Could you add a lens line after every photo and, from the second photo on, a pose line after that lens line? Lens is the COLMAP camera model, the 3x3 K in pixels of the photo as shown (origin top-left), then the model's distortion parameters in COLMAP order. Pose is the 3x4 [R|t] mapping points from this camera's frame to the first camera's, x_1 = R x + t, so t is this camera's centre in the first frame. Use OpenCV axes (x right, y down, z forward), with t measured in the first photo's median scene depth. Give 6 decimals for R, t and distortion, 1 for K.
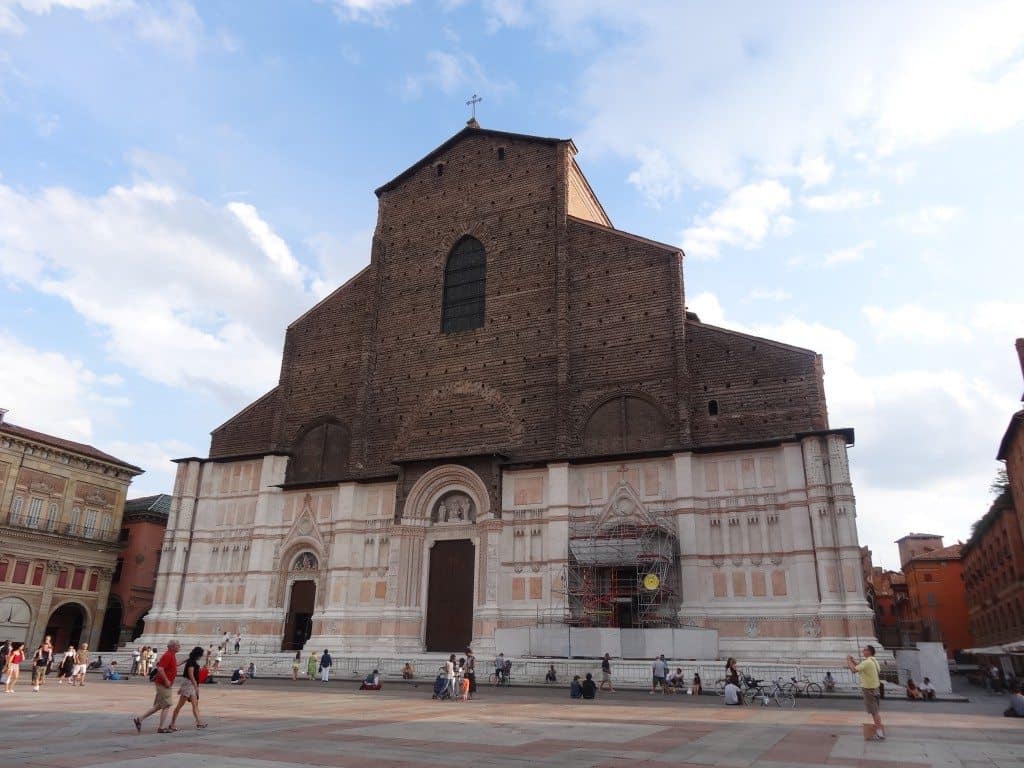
lens RADIAL K [[758.3, 0, 512.0], [0, 758.3, 384.0], [0, 0, 1]] dist [-0.000111, -0.005005]
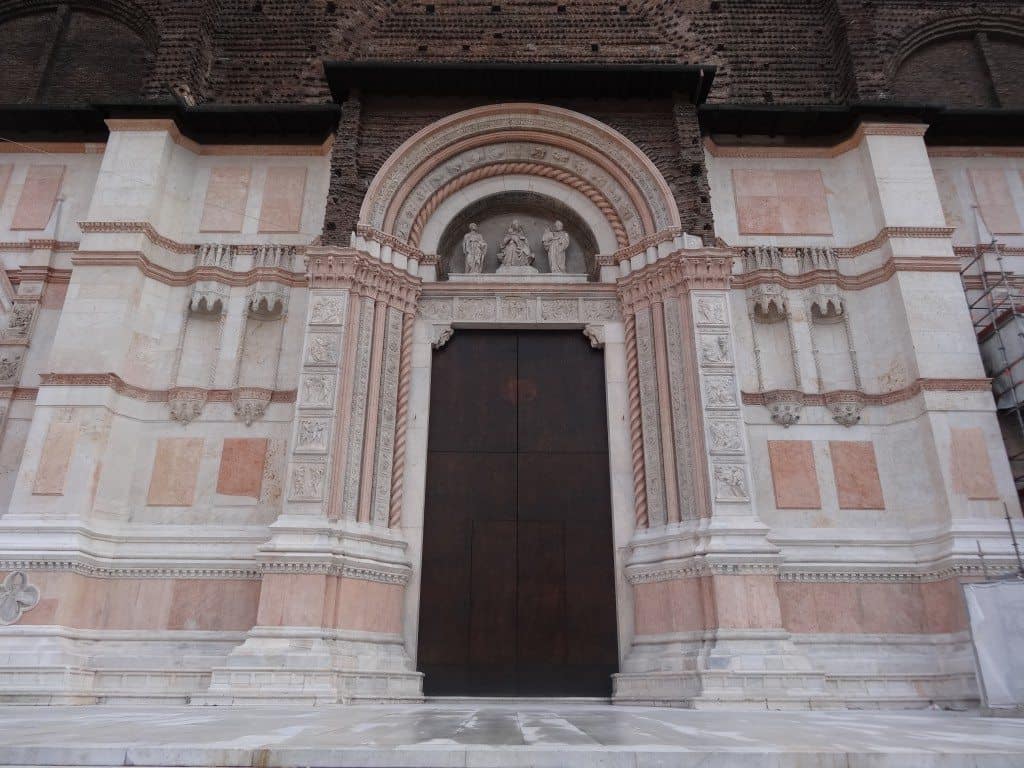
lens RADIAL K [[758.3, 0, 512.0], [0, 758.3, 384.0], [0, 0, 1]] dist [-0.000111, -0.005005]
pose [[0.911108, 0.149783, 0.383989, -0.193101], [-0.129259, 0.988469, -0.078876, 0.250011], [-0.391375, 0.022230, 0.919963, 0.706086]]
